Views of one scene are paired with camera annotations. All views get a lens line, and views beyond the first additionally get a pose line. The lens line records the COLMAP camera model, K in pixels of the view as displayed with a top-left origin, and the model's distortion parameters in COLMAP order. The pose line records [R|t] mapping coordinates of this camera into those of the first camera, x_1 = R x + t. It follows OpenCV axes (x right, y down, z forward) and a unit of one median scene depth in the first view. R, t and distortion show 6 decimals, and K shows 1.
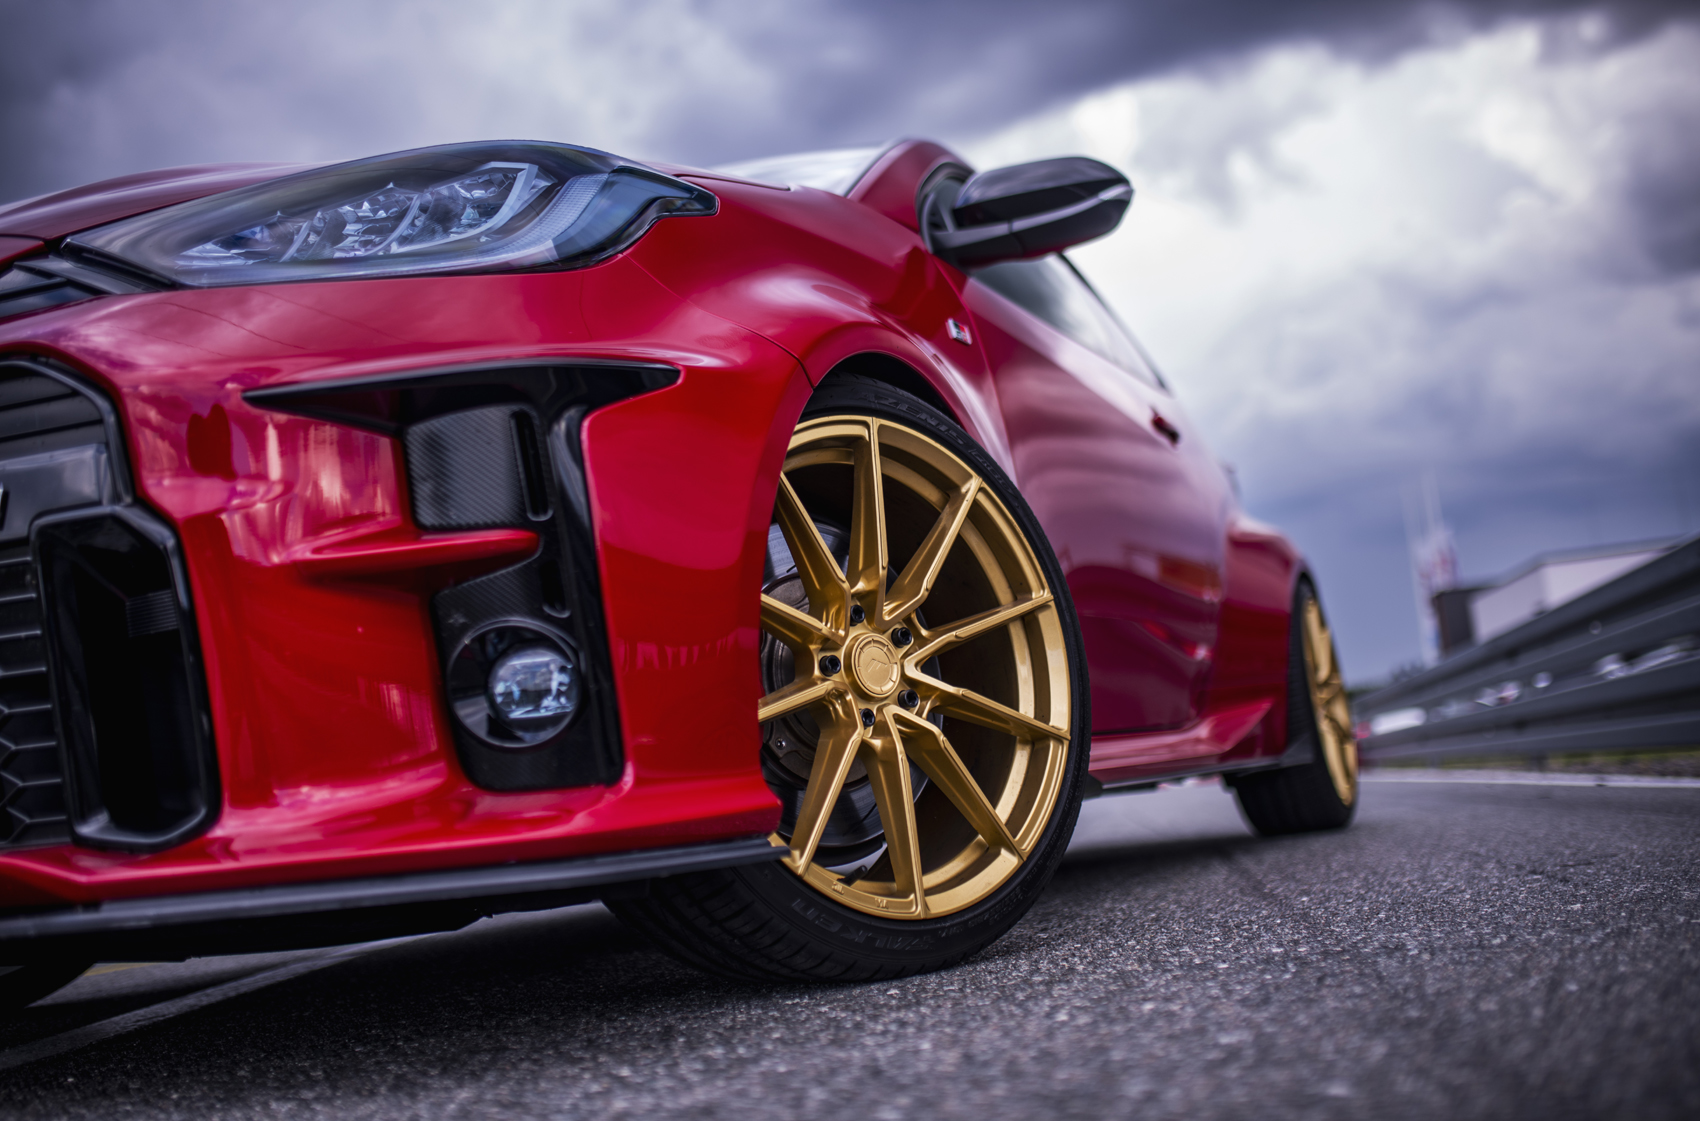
lens RADIAL K [[1623.3, 0, 850.0], [0, 1623.3, 560.5], [0, 0, 1]] dist [-0.033244, 0.026548]
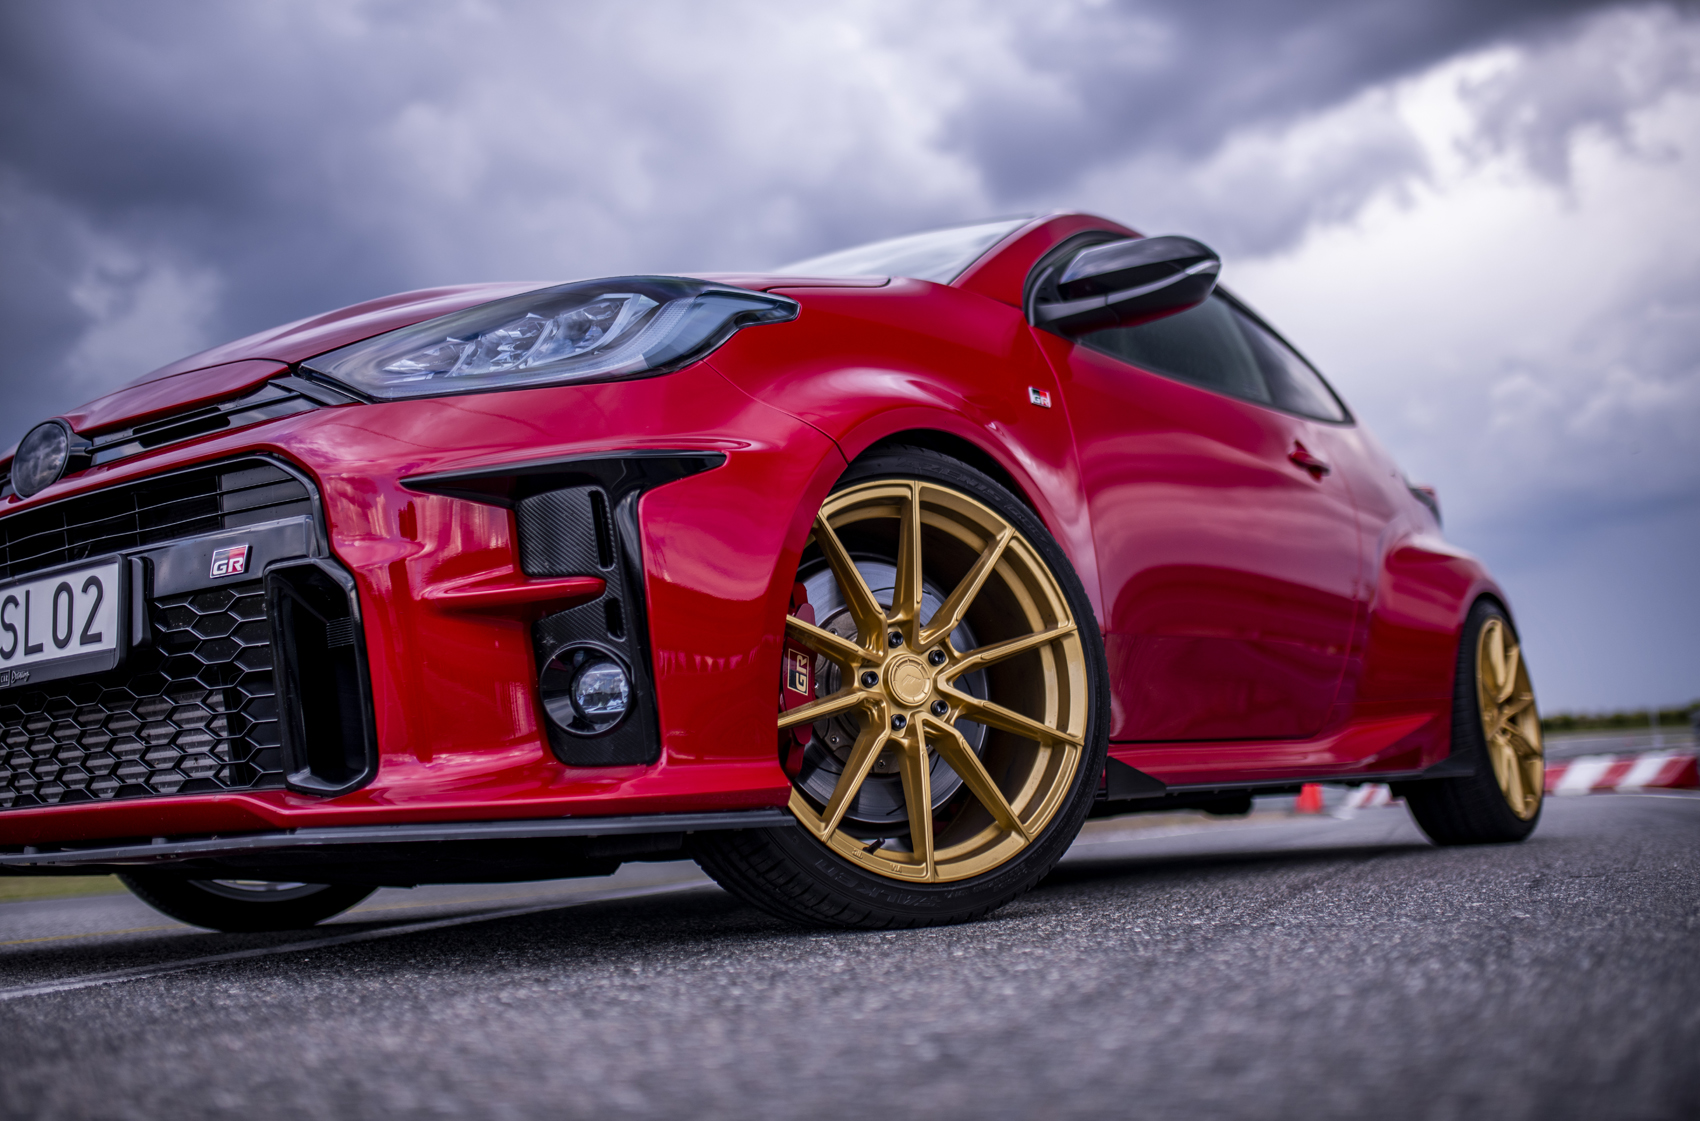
lens RADIAL K [[1623.3, 0, 850.0], [0, 1623.3, 560.5], [0, 0, 1]] dist [-0.033244, 0.026548]
pose [[0.978649, 0.017957, -0.204754, 0.230144], [-0.016703, 0.999830, 0.007851, -0.037545], [0.204860, -0.004263, 0.978782, -0.241390]]
